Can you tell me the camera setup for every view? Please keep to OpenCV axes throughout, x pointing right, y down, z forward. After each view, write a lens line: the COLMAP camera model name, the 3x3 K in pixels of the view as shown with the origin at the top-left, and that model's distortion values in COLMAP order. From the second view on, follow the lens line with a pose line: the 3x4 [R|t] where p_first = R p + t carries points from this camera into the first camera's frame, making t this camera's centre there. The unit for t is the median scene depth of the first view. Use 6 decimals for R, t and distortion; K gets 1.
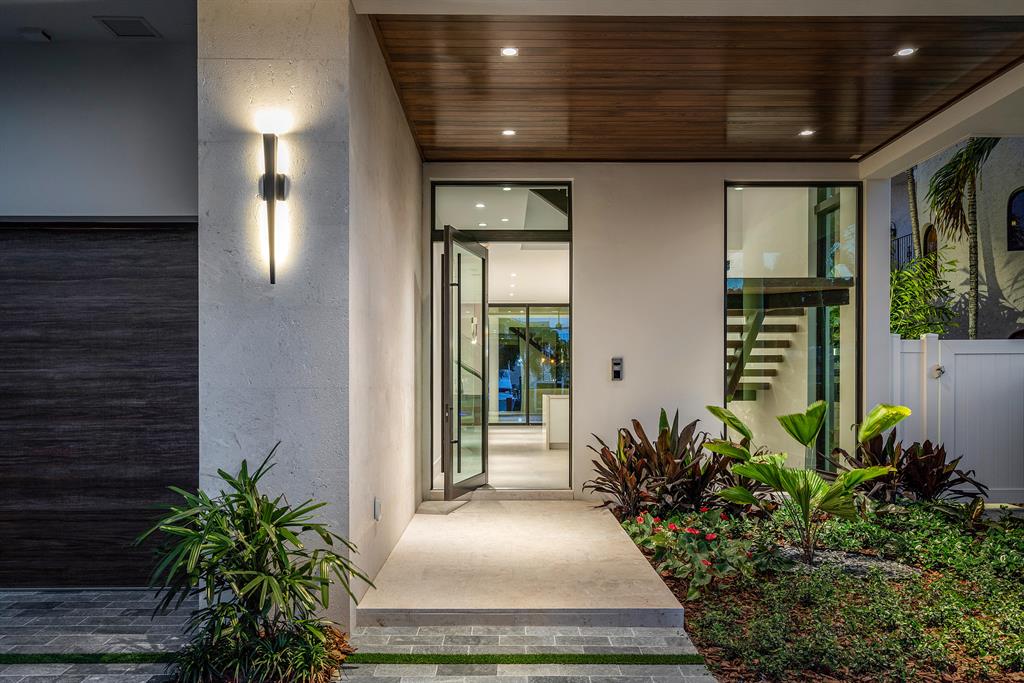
lens RADIAL K [[787.9, 0, 512.0], [0, 787.9, 341.5], [0, 0, 1]] dist [-0.008817, -0.001589]
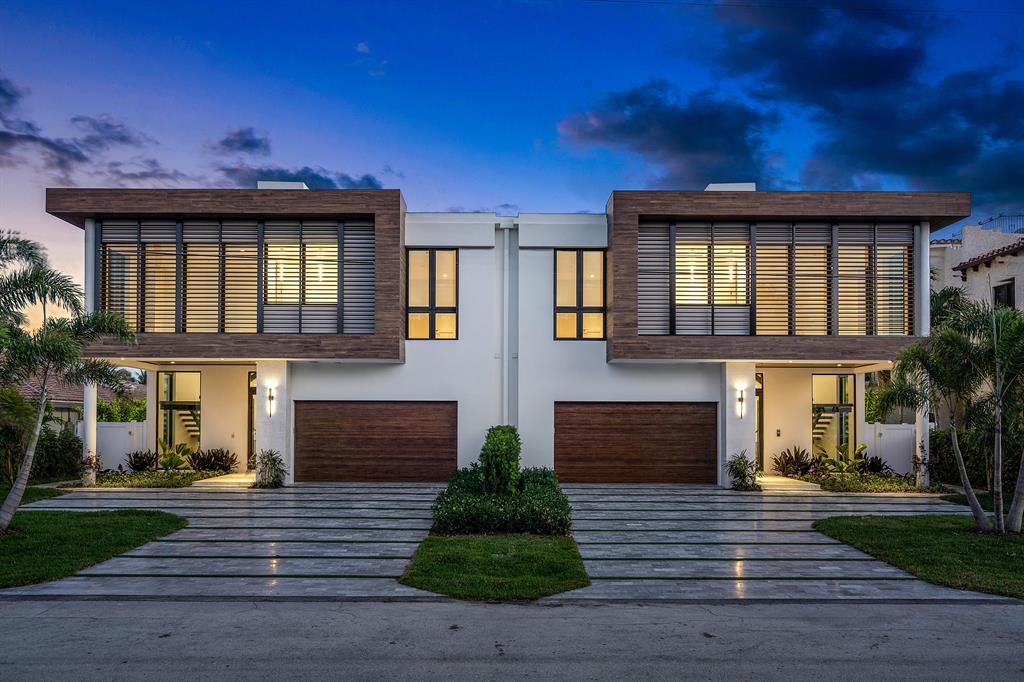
lens RADIAL K [[798.4, 0, 512.0], [0, 798.4, 341.0], [0, 0, 1]] dist [-0.004681, -0.001298]
pose [[0.999948, 0.008169, 0.006174, -0.962319], [-0.007775, 0.998085, -0.061371, -0.129809], [-0.006664, 0.061320, 0.998096, -2.217036]]
